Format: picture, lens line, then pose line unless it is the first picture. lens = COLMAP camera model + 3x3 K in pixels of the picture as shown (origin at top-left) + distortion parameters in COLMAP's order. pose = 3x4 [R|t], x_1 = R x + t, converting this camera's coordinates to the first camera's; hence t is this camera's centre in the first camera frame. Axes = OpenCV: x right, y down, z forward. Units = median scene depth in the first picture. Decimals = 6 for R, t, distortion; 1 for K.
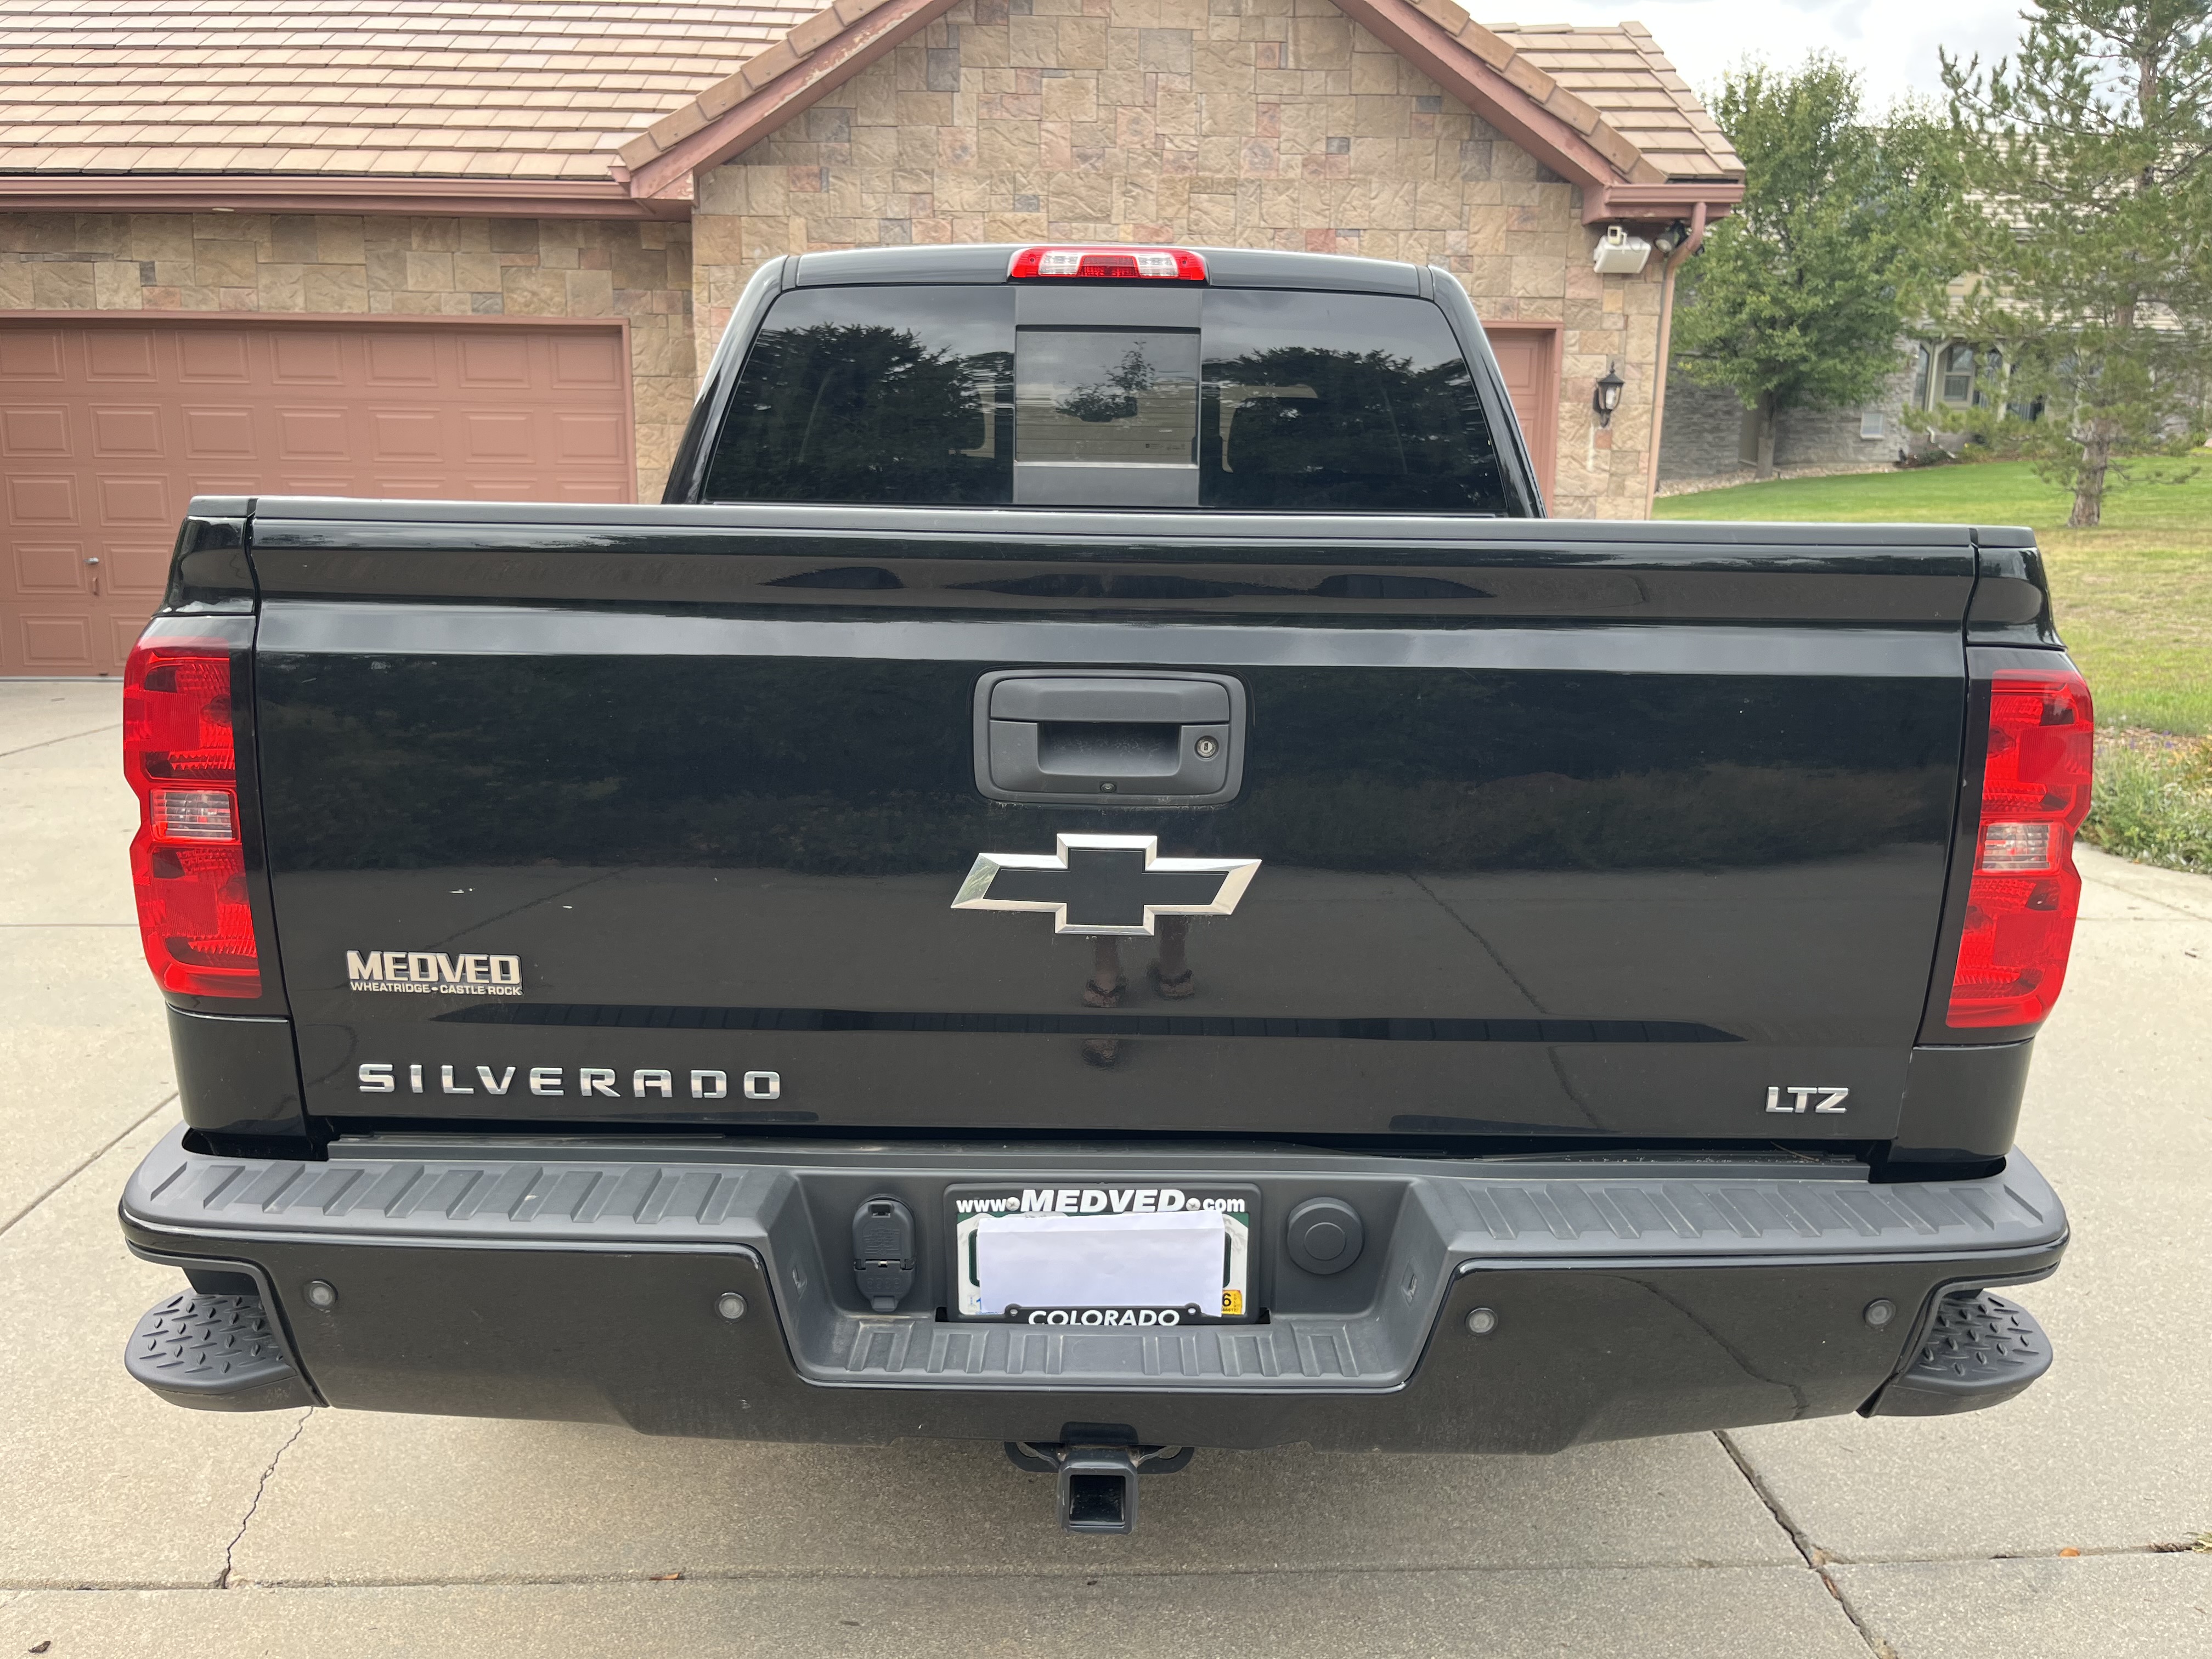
lens RADIAL K [[1690.6, 0, 1102.1], [0, 1690.6, 823.8], [0, 0, 1]] dist [0.072246, -0.108240]
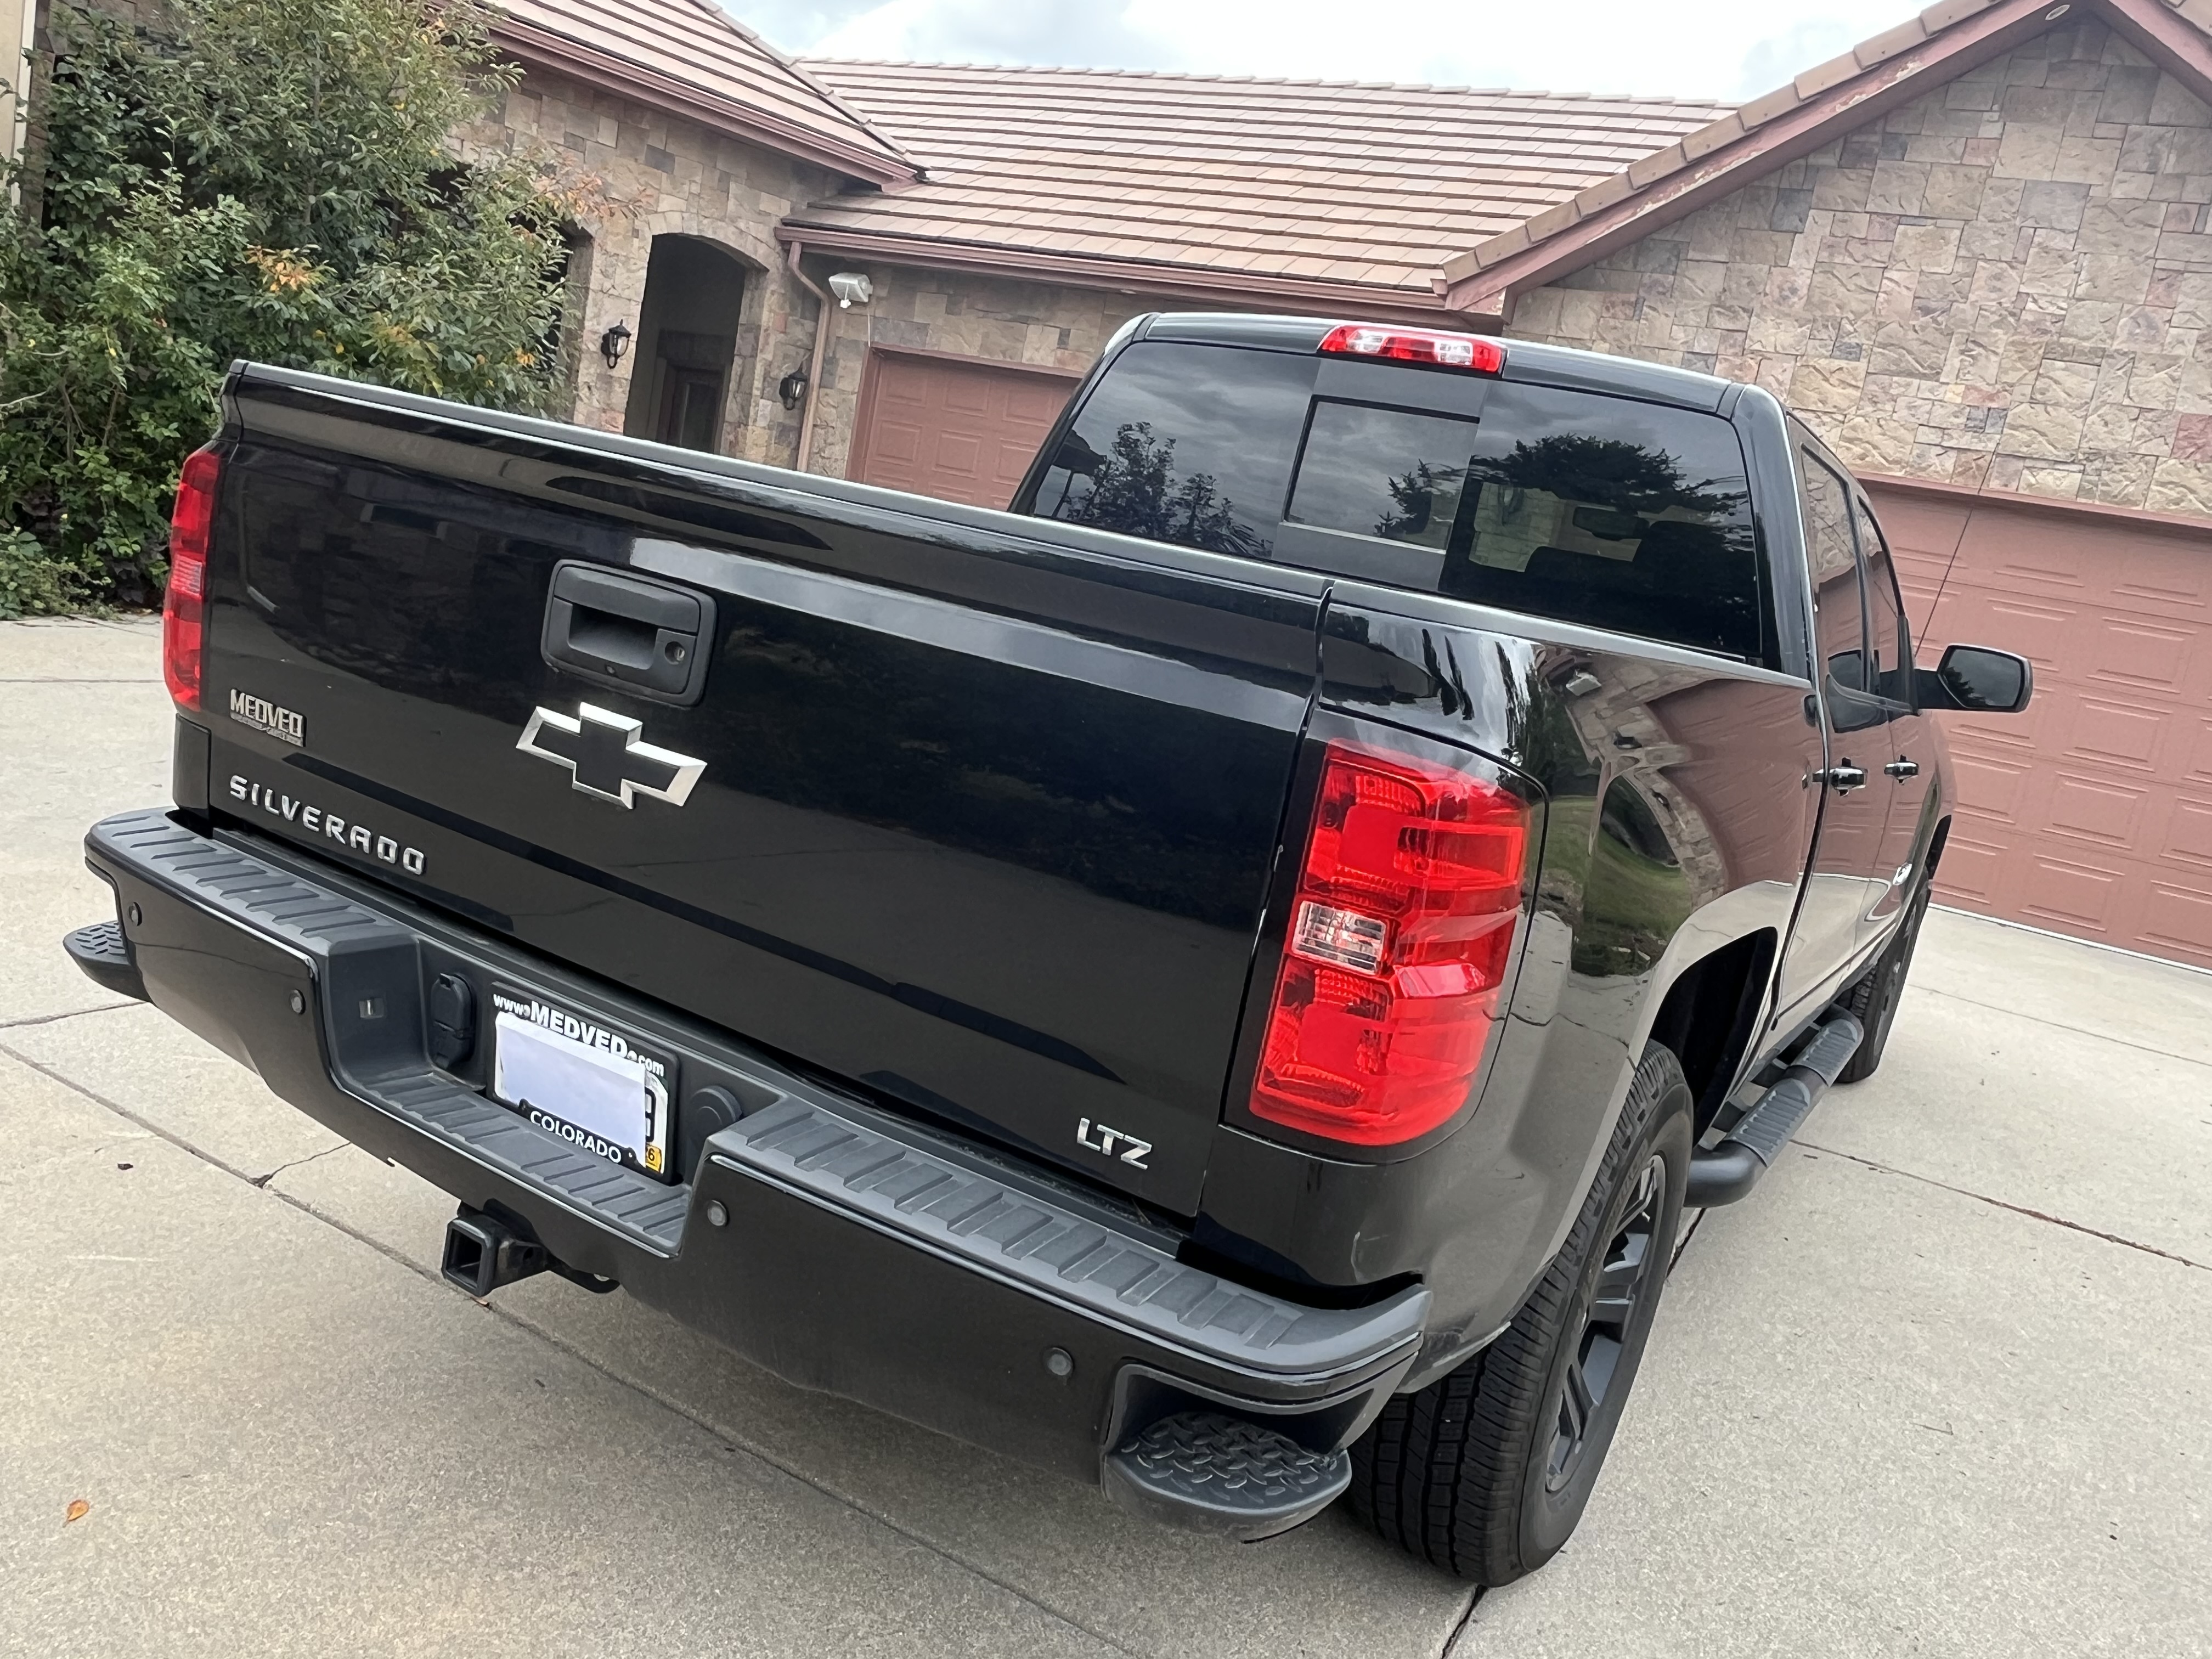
lens RADIAL K [[1716.9, 0, 1106.0], [0, 1716.9, 829.5], [0, 0, 1]] dist [-0.003130, -0.005553]
pose [[0.837606, 0.235792, -0.492766, 0.142359], [-0.270736, 0.962653, 0.000437, -0.001431], [0.474466, 0.133043, 0.870162, 0.021790]]
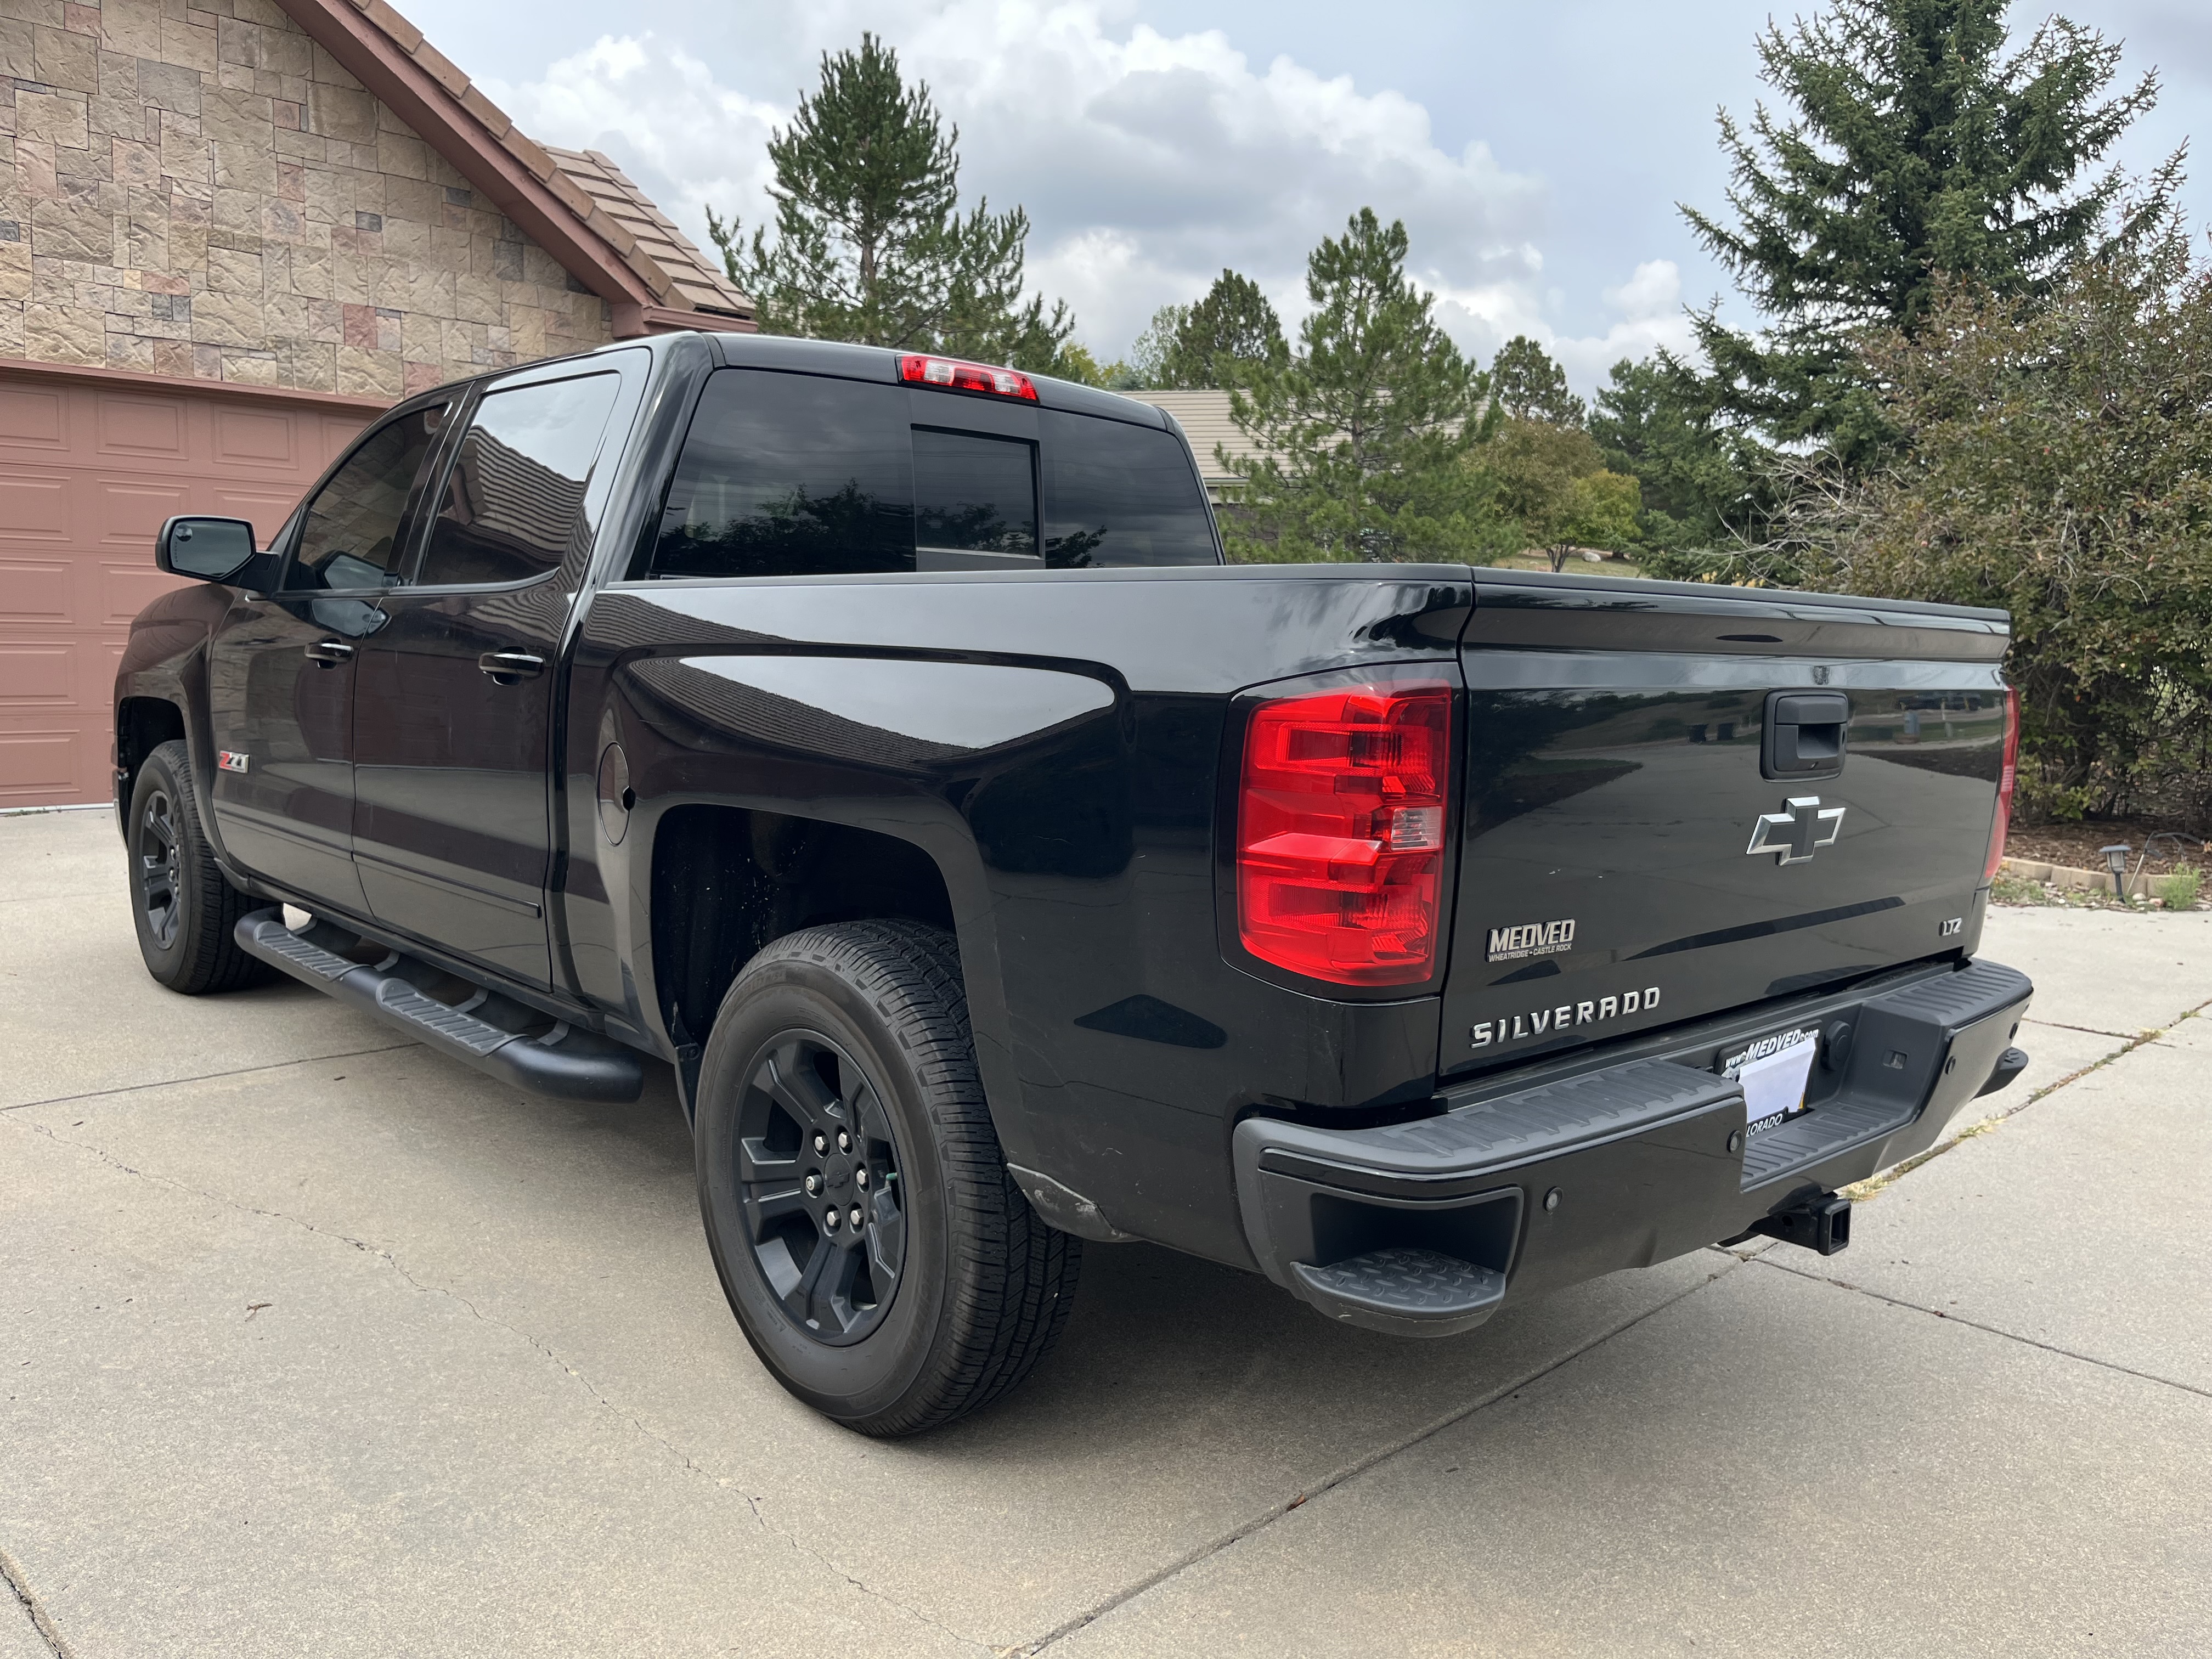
lens RADIAL K [[1707.6, 0, 1098.7], [0, 1707.6, 827.2], [0, 0, 1]] dist [0.076256, -0.118364]
pose [[0.732473, -0.069193, 0.677271, -0.244606], [0.108118, 0.994019, -0.015377, -0.001938], [-0.672156, 0.084488, 0.735573, 0.043435]]
